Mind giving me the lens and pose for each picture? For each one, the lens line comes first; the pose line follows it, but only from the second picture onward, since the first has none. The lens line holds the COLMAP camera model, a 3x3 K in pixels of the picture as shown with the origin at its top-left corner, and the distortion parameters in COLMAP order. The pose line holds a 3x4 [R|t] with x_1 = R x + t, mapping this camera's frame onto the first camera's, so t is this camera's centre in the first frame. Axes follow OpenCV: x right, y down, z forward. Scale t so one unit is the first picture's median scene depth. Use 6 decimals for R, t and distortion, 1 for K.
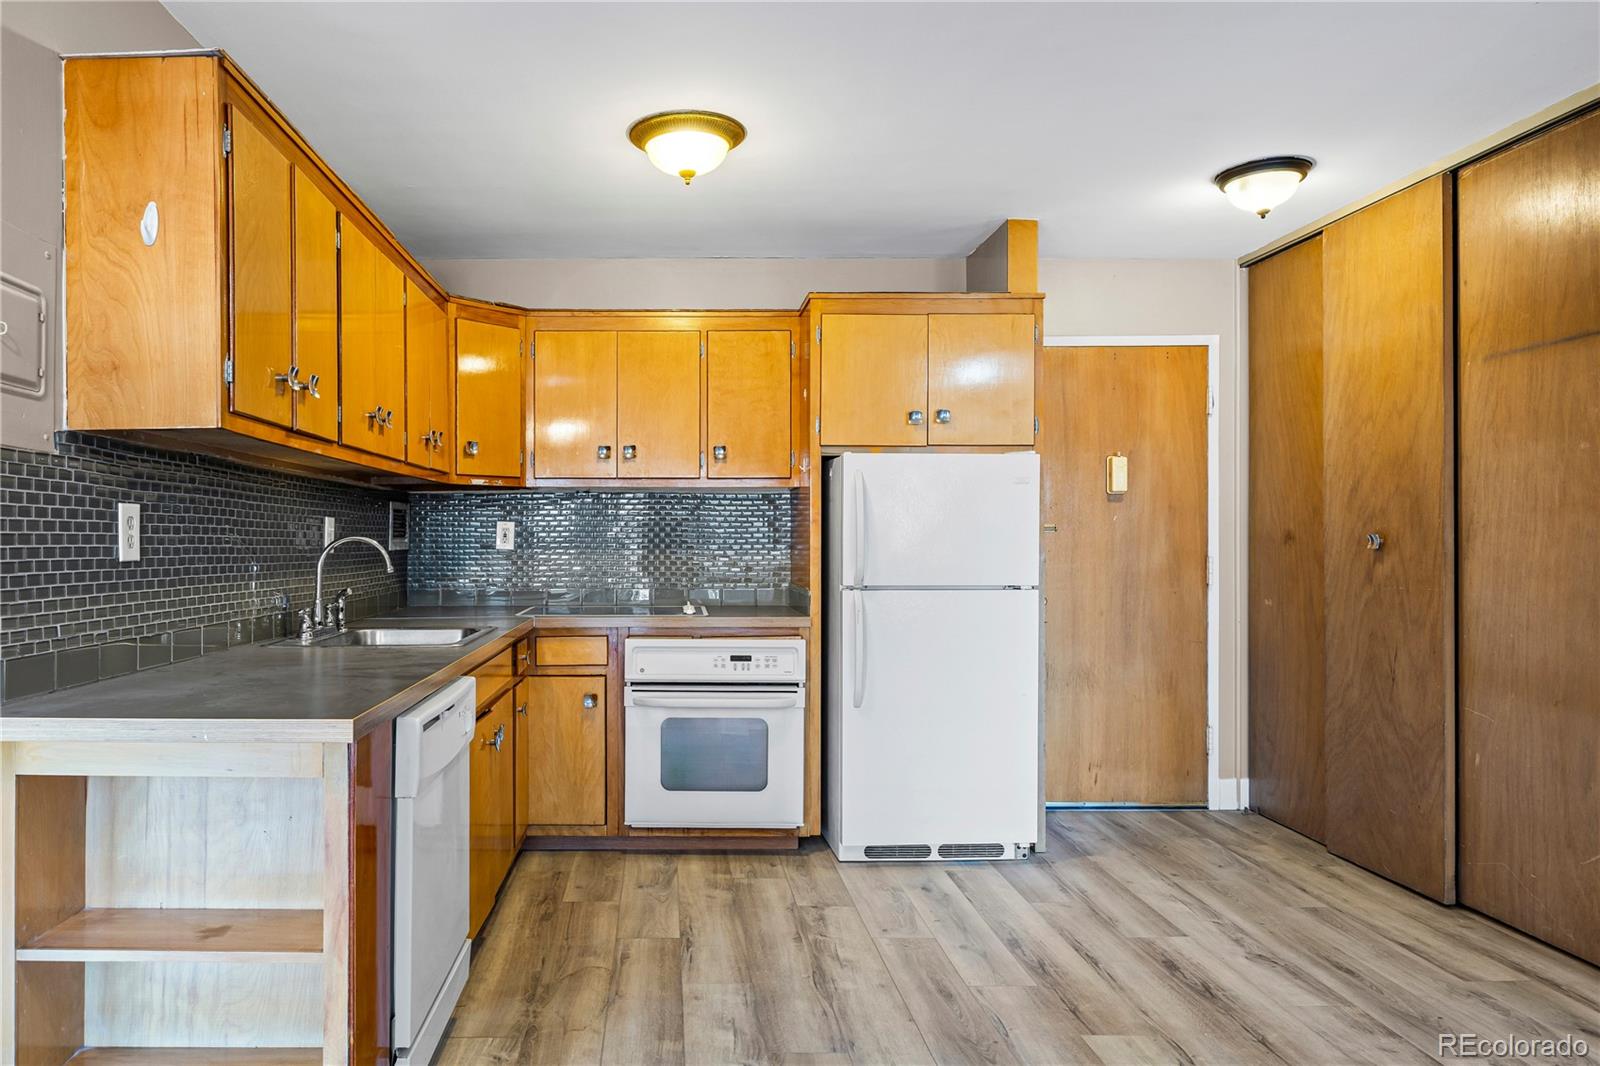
lens RADIAL K [[1019.8, 0, 664.6], [0, 1019.8, 536.9], [0, 0, 1]] dist [-0.004260, 0.005450]
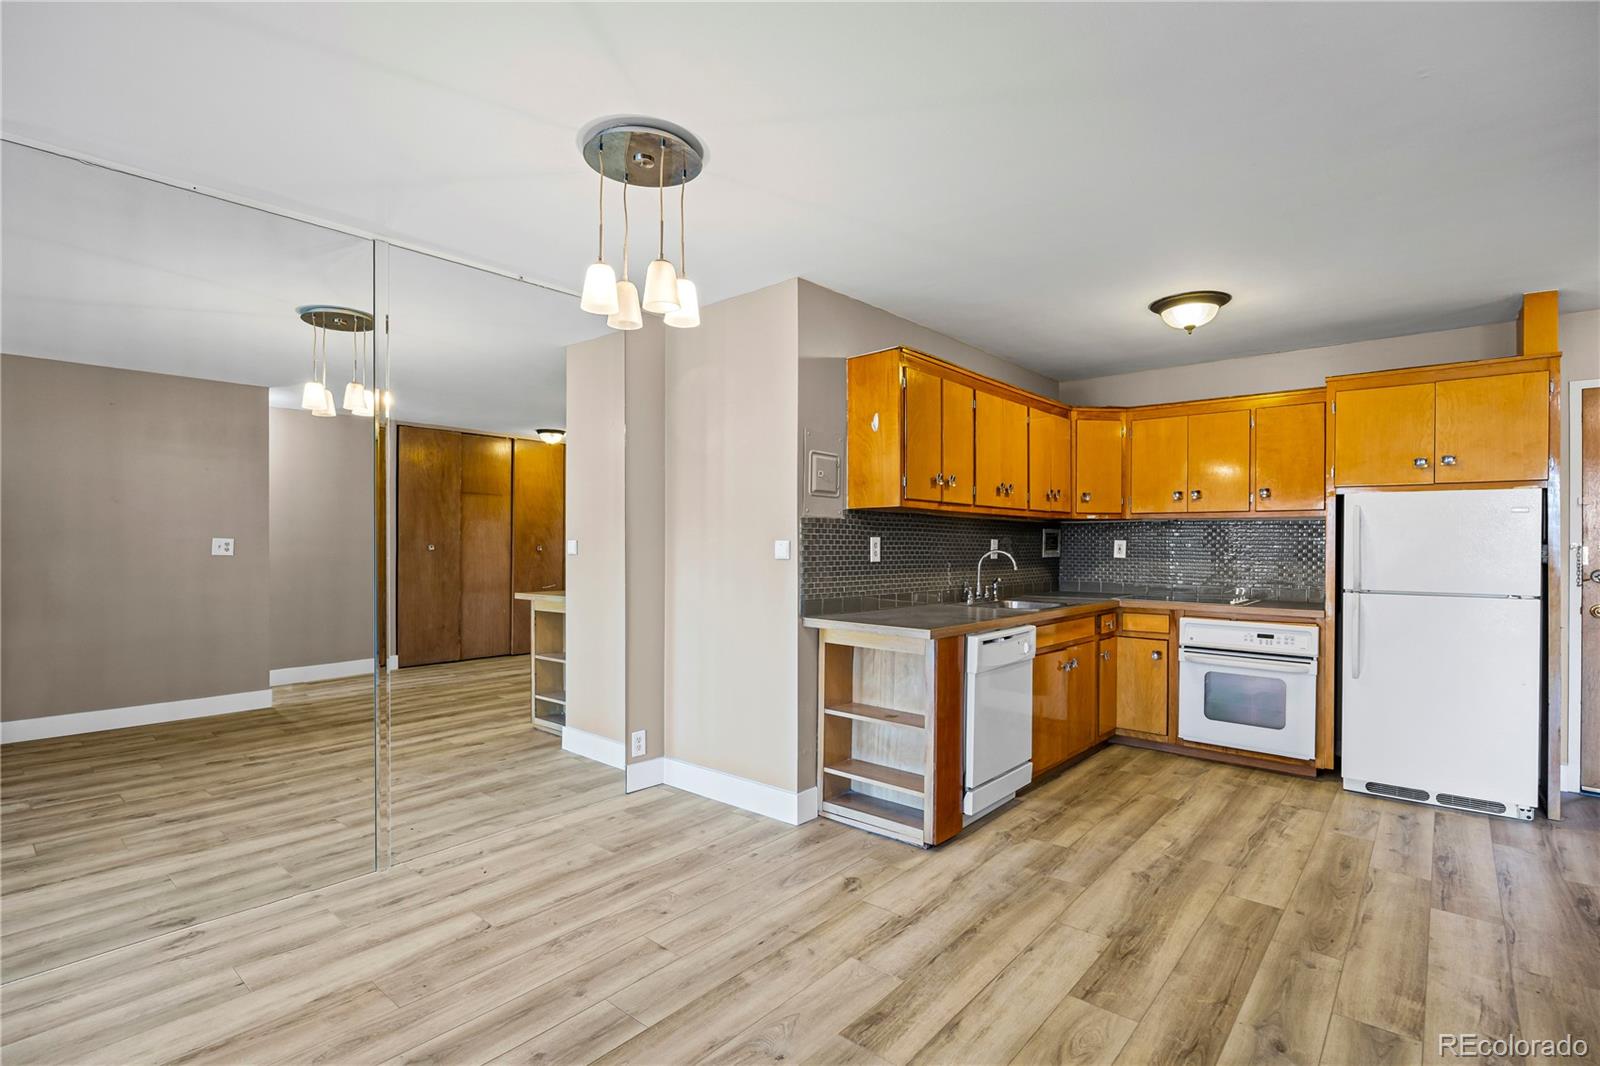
lens RADIAL K [[768.7, 0, 814.1], [0, 768.7, 541.2], [0, 0, 1]] dist [-0.007699, 0.000016]
pose [[0.764972, 0.004695, -0.644046, 0.288751], [-0.005283, 0.999986, 0.001015, -0.014209], [0.644041, 0.002626, 0.764986, -0.251971]]
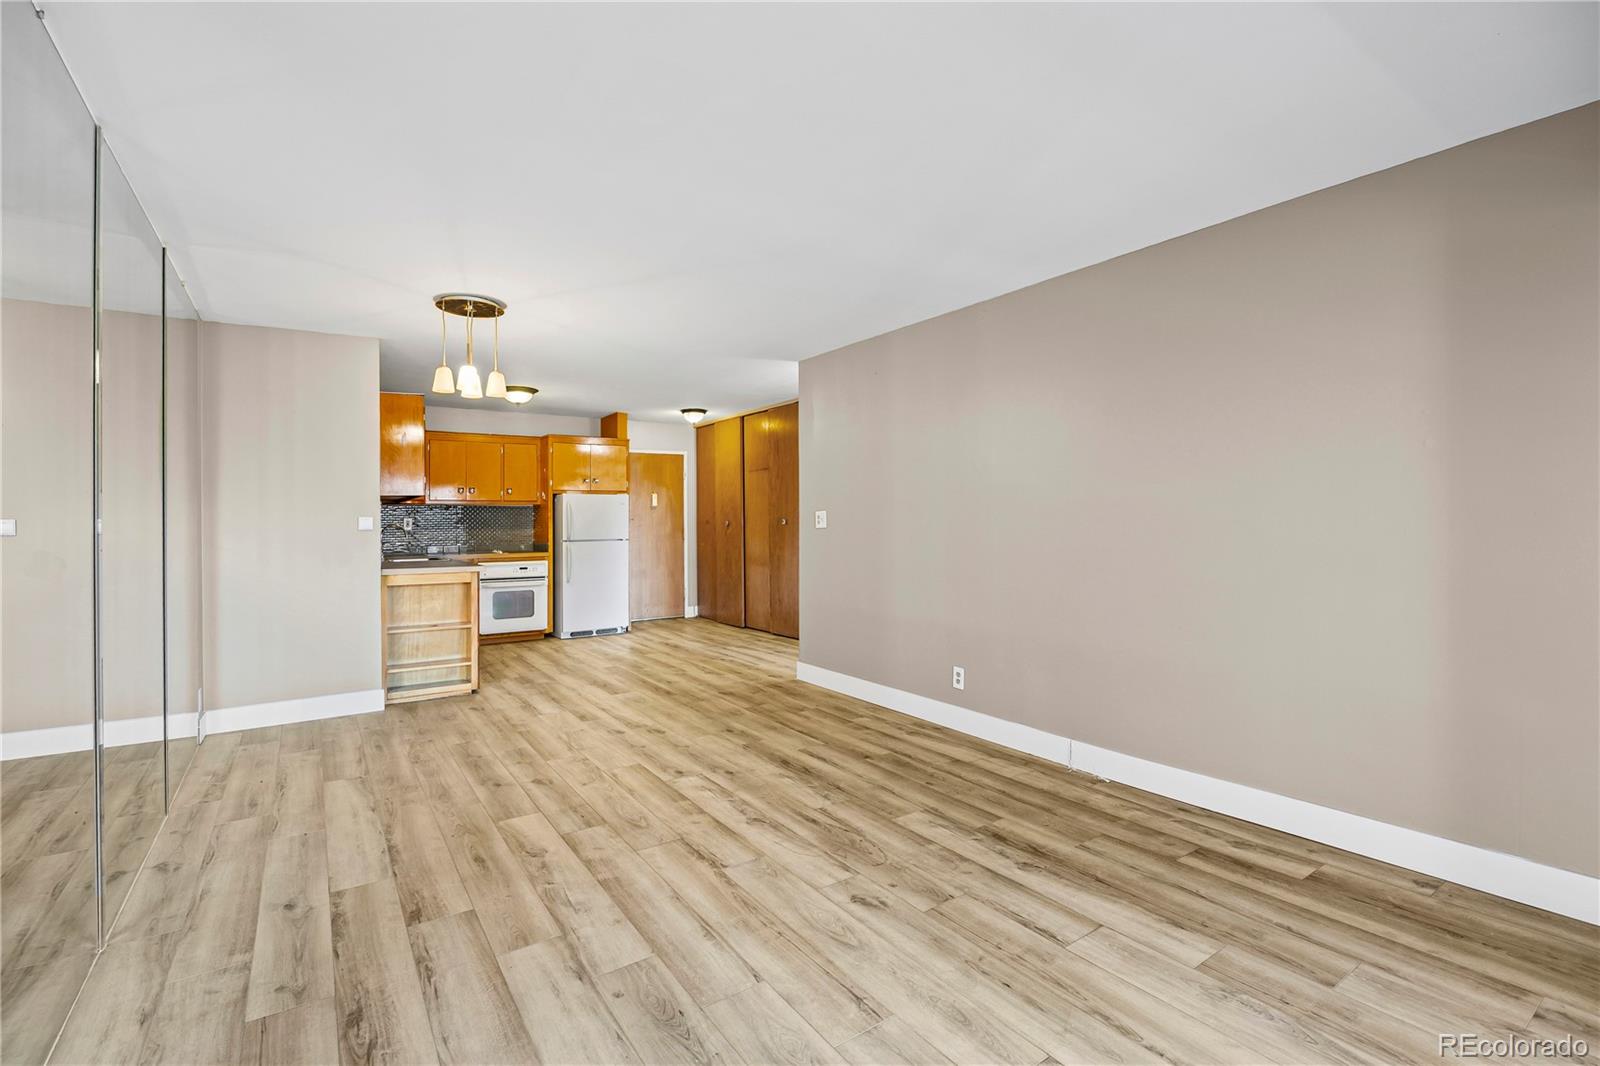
lens RADIAL K [[733.0, 0, 803.9], [0, 733.0, 508.1], [0, 0, 1]] dist [0.003133, -0.001010]
pose [[0.821678, 0.000571, 0.569951, -0.431310], [0.009413, 0.999850, -0.014571, -0.006435], [-0.569874, 0.017338, 0.821549, -1.048597]]
